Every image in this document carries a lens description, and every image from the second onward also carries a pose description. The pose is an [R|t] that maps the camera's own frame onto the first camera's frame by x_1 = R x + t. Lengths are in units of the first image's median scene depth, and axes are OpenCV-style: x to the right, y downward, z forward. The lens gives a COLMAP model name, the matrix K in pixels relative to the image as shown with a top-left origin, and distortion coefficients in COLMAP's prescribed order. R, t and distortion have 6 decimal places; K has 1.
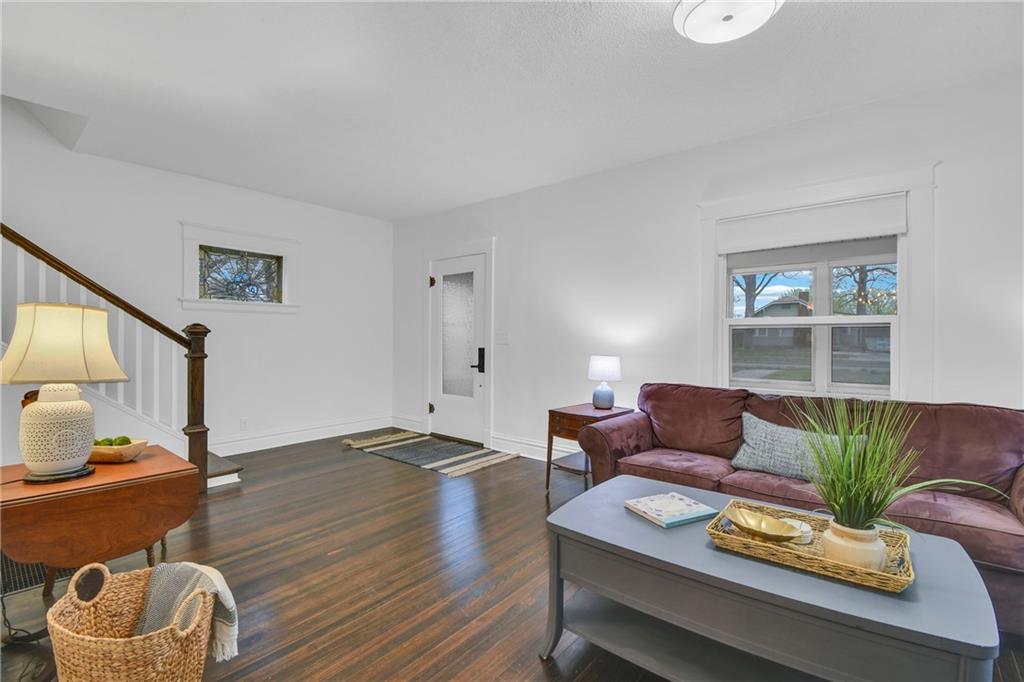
lens RADIAL K [[454.7, 0, 512.0], [0, 454.7, 341.0], [0, 0, 1]] dist [0.022852, -0.028024]
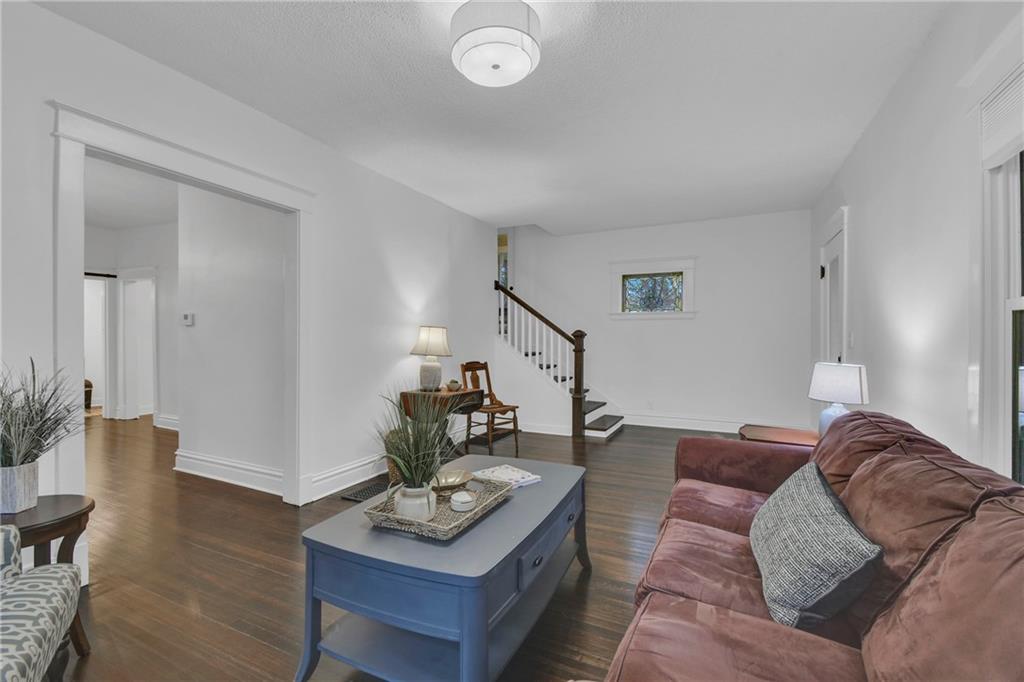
lens RADIAL K [[454.7, 0, 512.0], [0, 454.7, 341.0], [0, 0, 1]] dist [0.022852, -0.028024]
pose [[0.250223, 0.002287, -0.968186, 0.799099], [-0.010493, 0.999945, -0.000350, 0.004813], [0.968131, 0.010247, 0.250233, 0.377031]]
